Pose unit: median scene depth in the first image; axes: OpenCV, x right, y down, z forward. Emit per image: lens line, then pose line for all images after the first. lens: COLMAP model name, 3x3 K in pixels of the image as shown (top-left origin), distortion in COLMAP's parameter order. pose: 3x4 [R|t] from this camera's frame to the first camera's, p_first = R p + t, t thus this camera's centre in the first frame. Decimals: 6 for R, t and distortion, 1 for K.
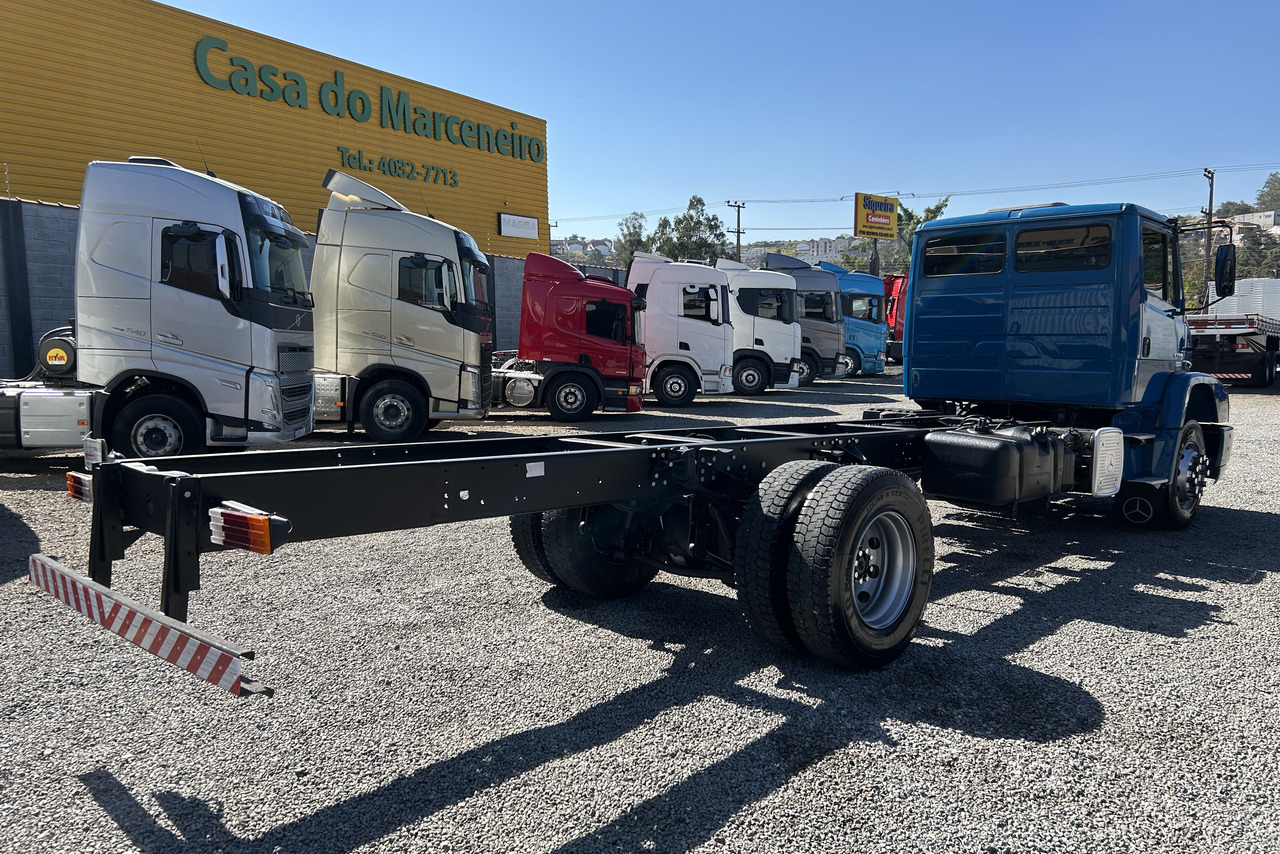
lens RADIAL K [[963.4, 0, 641.1], [0, 963.4, 427.6], [0, 0, 1]] dist [0.032862, -0.034228]
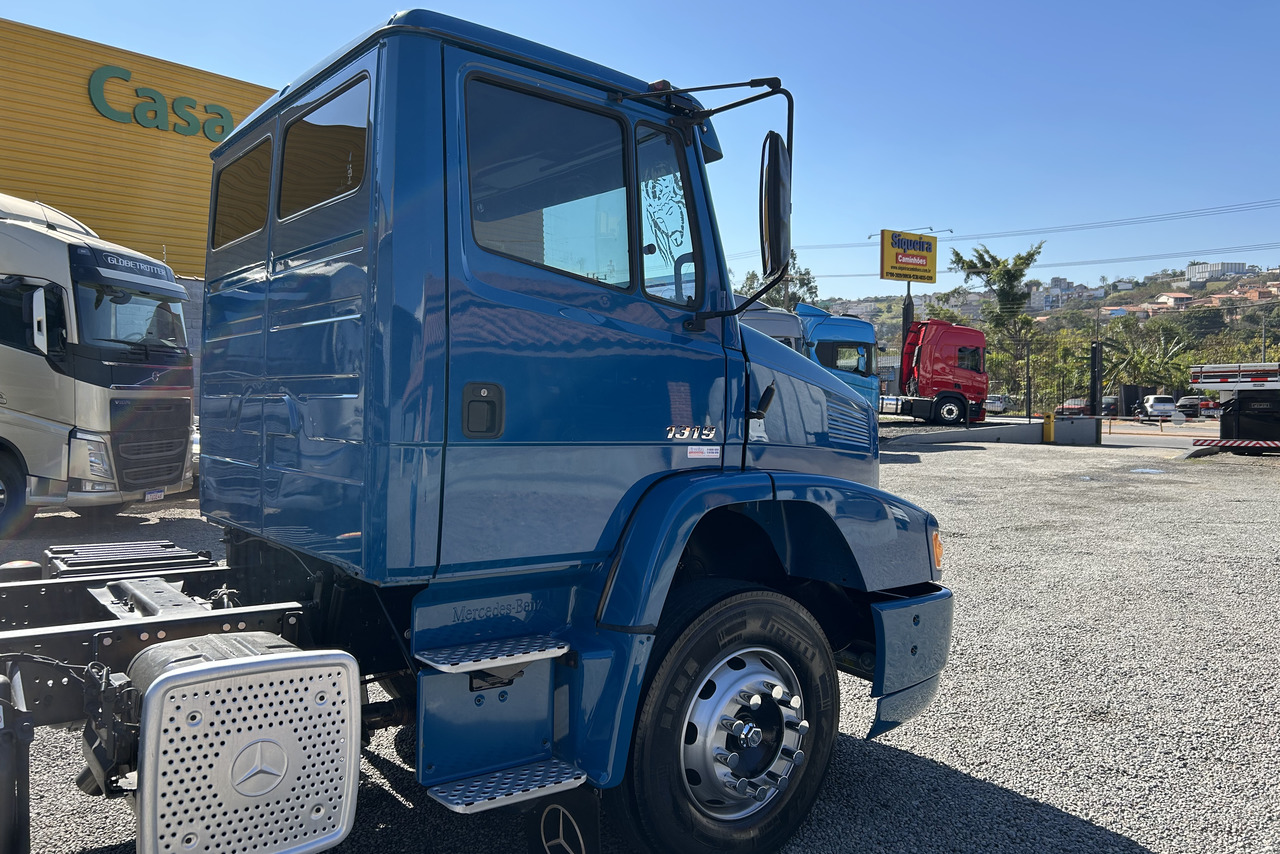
lens RADIAL K [[963.4, 0, 642.1], [0, 963.4, 430.6], [0, 0, 1]] dist [0.032862, -0.034228]
pose [[0.993516, 0.004423, -0.113606, 0.148349], [-0.010649, 0.998470, -0.054261, -0.013767], [0.113192, 0.055119, 0.992043, 0.154846]]
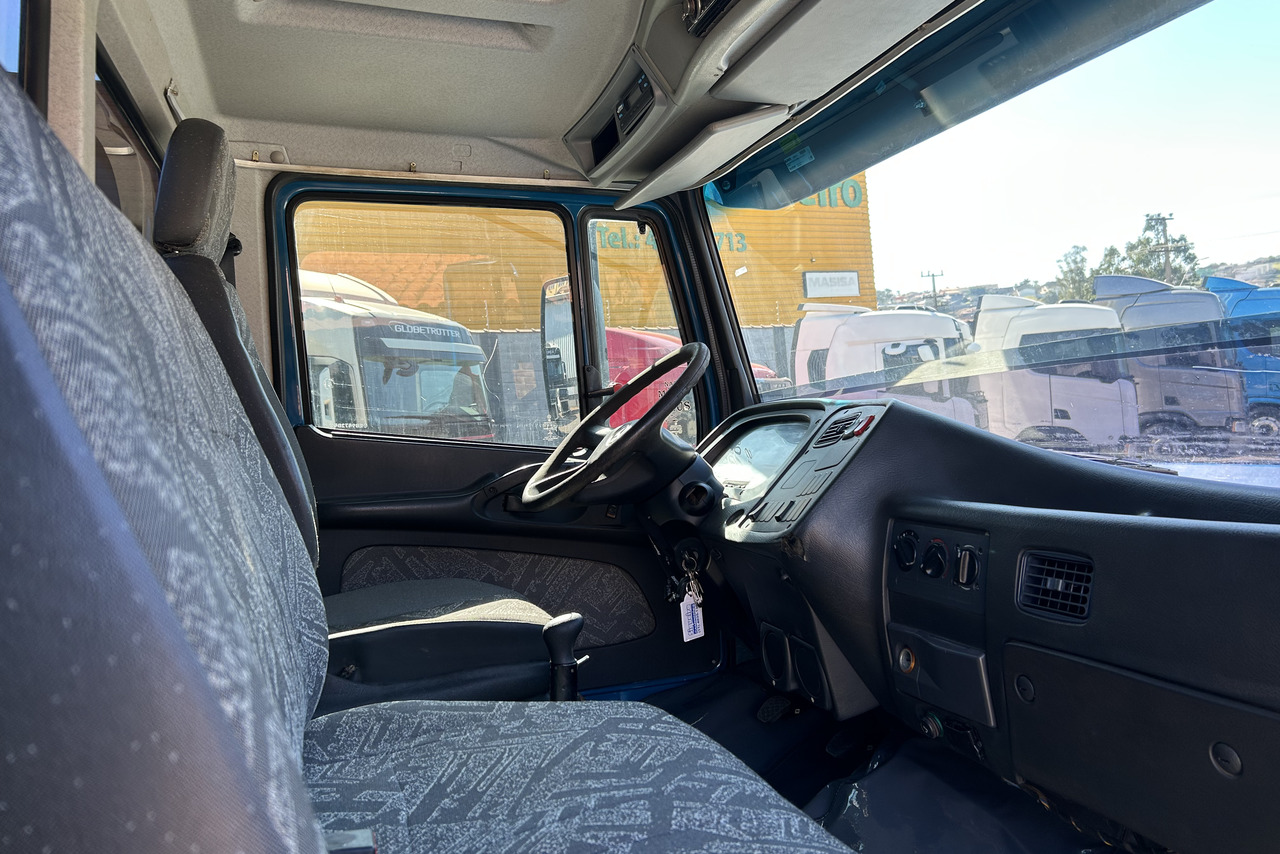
lens RADIAL K [[963.4, 0, 639.6], [0, 963.4, 422.6], [0, 0, 1]] dist [0.032862, -0.034228]
pose [[0.892565, -0.072299, -0.445086, 0.126358], [0.040027, 0.995869, -0.081500, -0.033181], [0.449139, 0.054929, 0.891772, 0.235549]]
